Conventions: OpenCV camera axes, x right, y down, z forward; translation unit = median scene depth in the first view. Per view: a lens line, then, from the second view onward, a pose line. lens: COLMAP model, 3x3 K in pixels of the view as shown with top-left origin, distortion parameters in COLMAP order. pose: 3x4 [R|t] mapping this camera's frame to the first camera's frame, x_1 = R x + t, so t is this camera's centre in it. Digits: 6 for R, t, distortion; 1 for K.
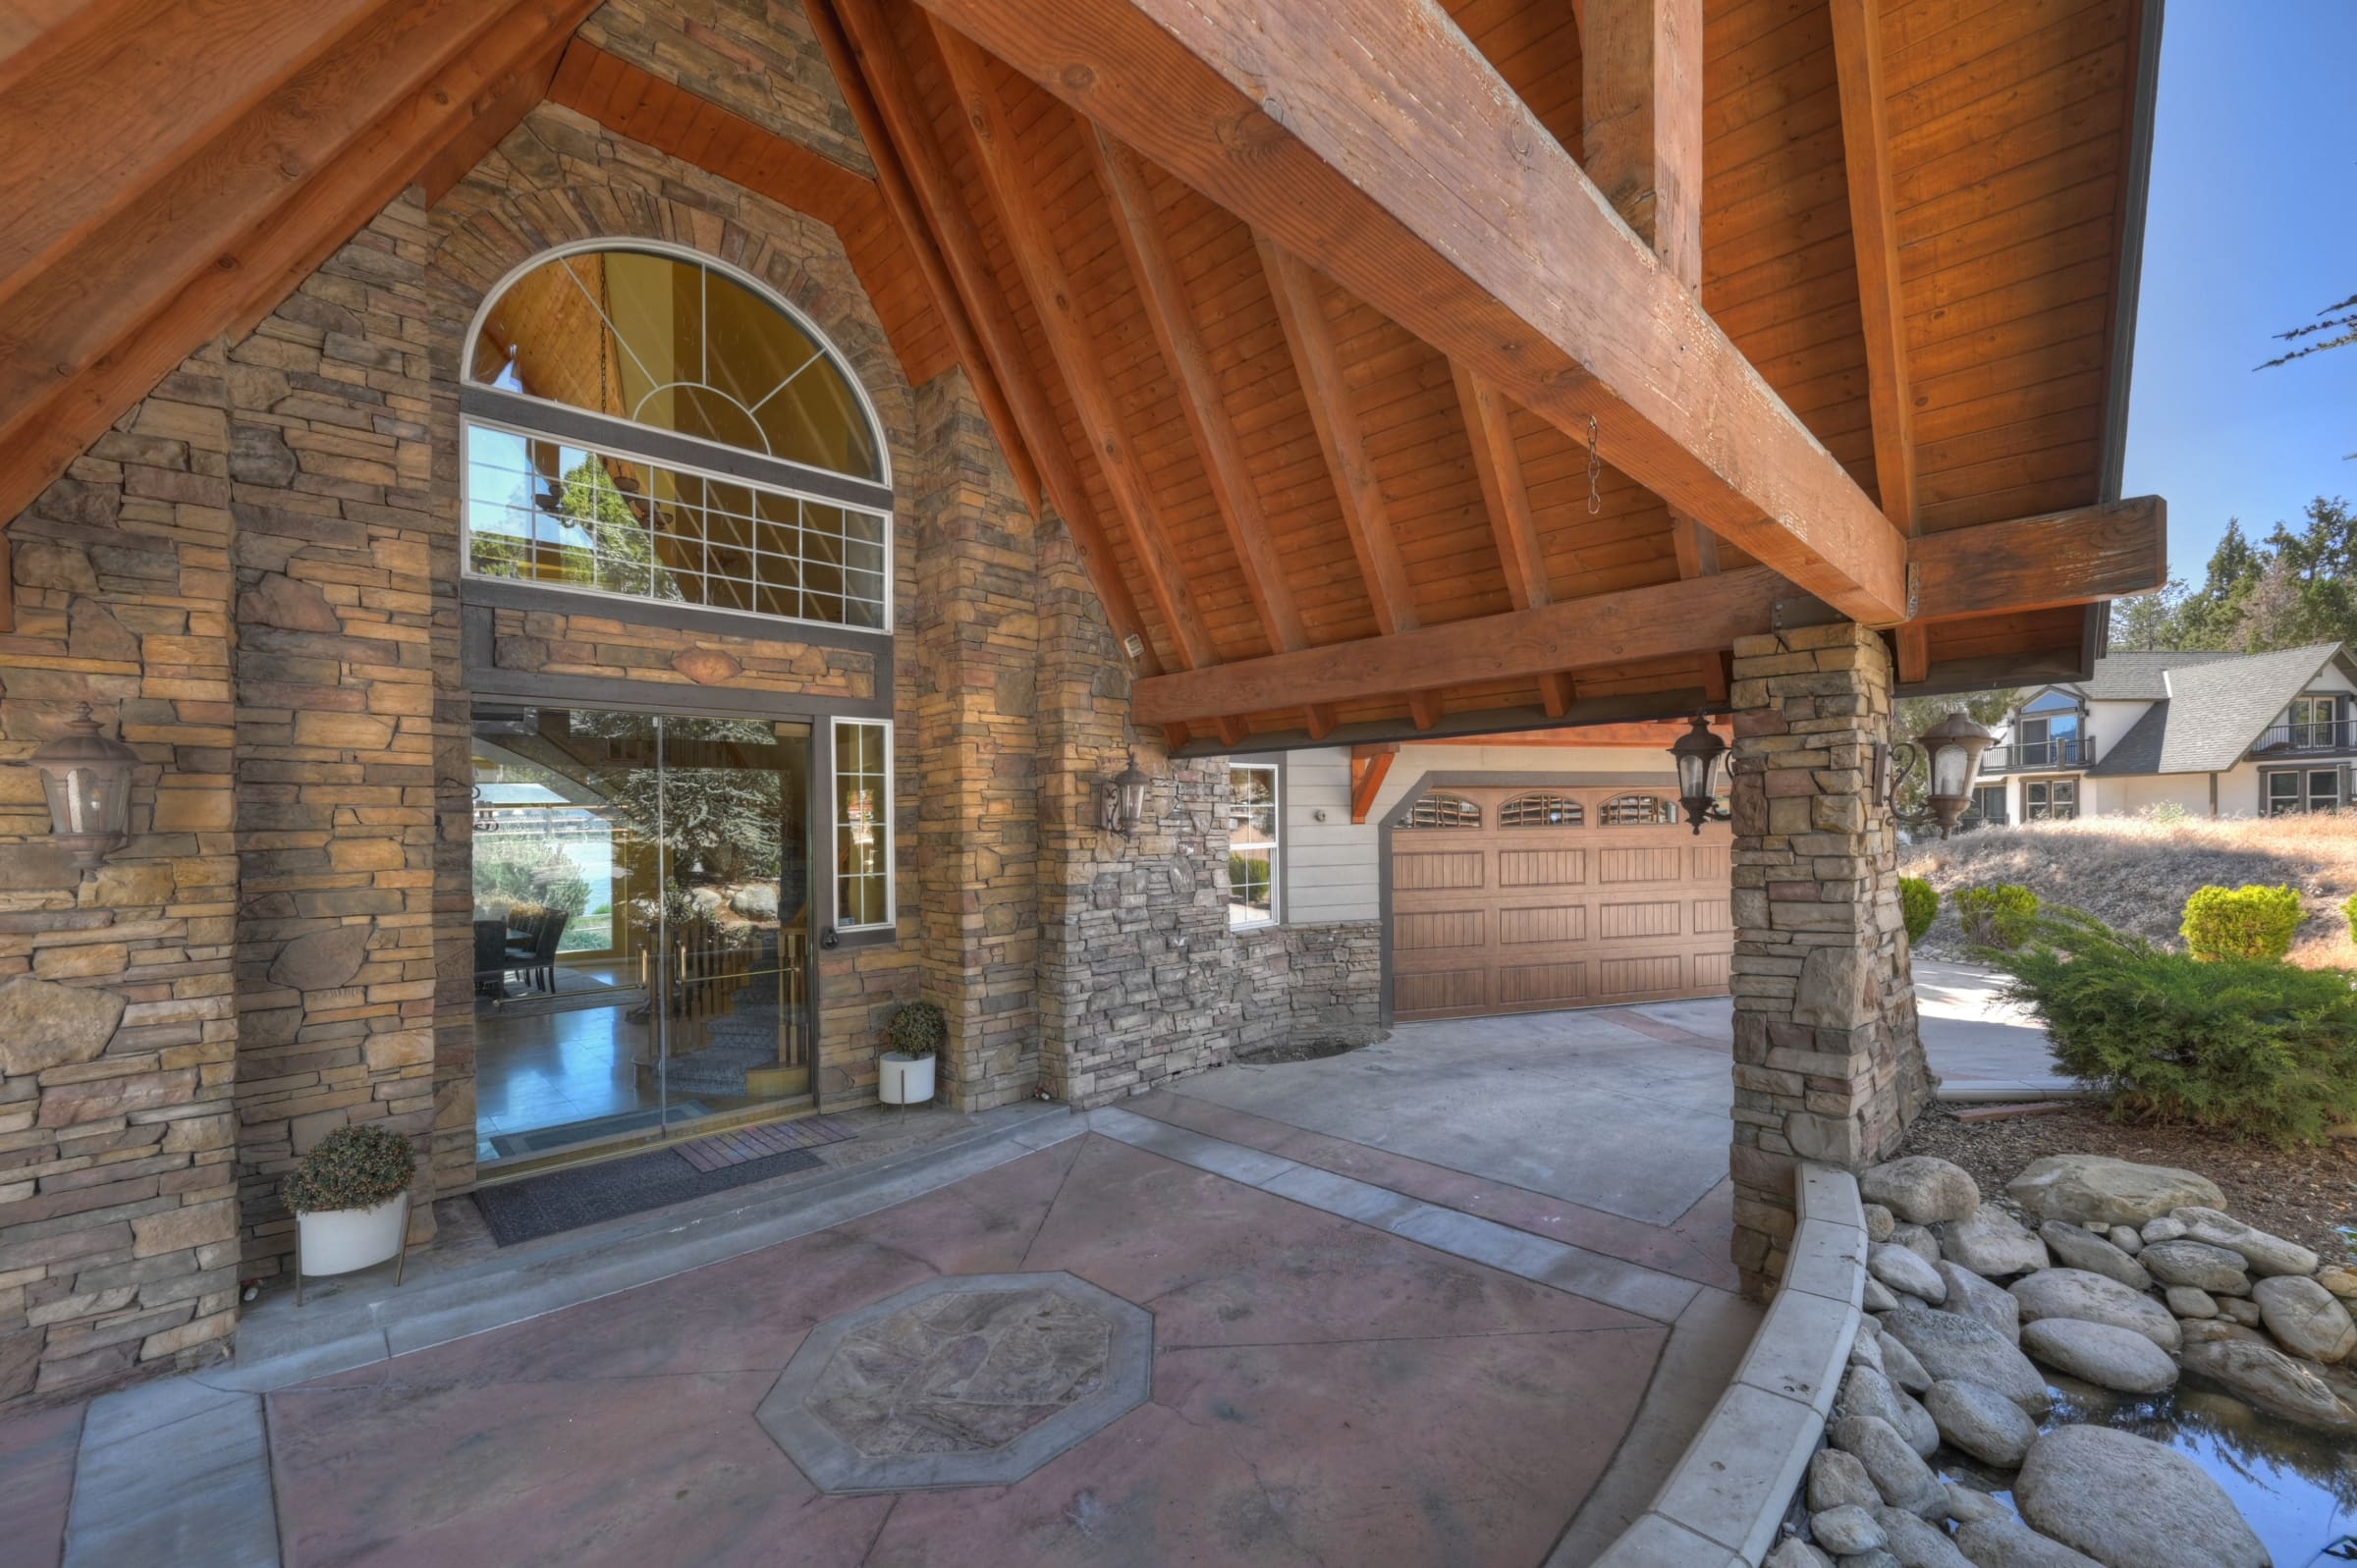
lens RADIAL K [[991.9, 0, 1178.2], [0, 991.9, 802.3], [0, 0, 1]] dist [0.016259, 0.000070]
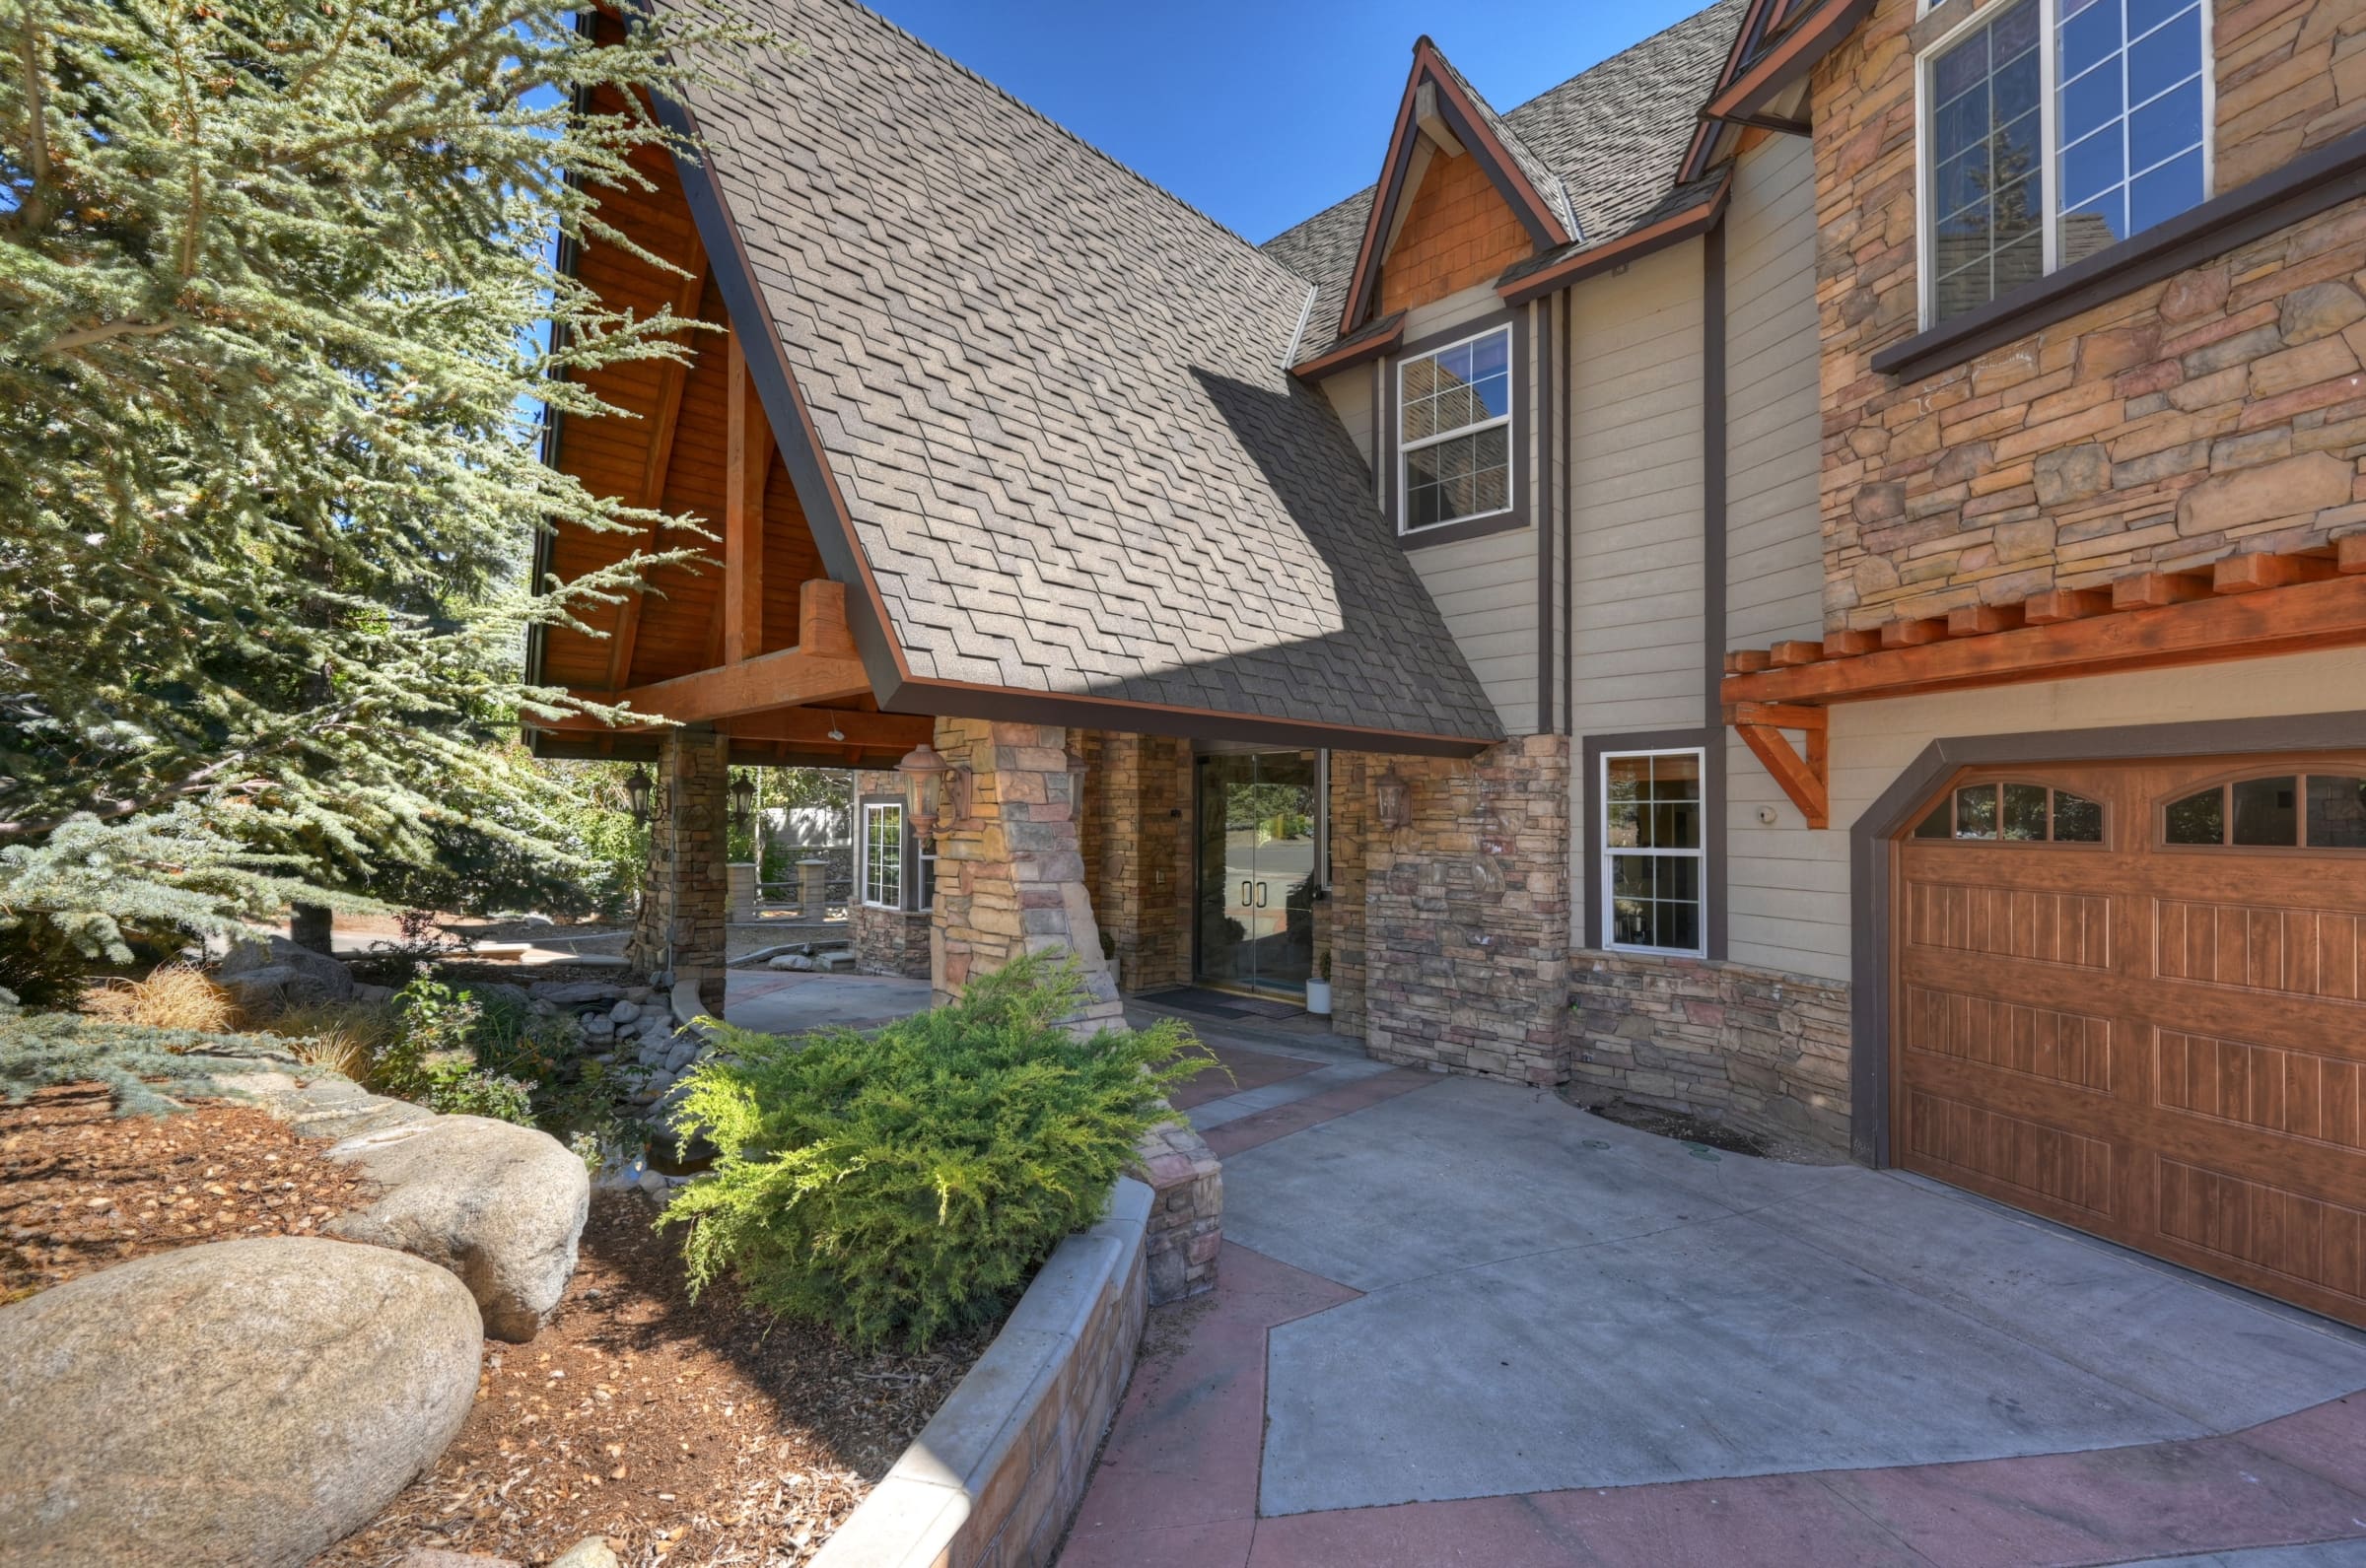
lens RADIAL K [[995.7, 0, 1182.7], [0, 995.7, 802.4], [0, 0, 1]] dist [0.016259, 0.000070]
pose [[0.006152, -0.001125, -0.999980, 0.977695], [0.011637, 0.999932, -0.001054, -0.000224], [0.999913, -0.011631, 0.006165, 0.678203]]
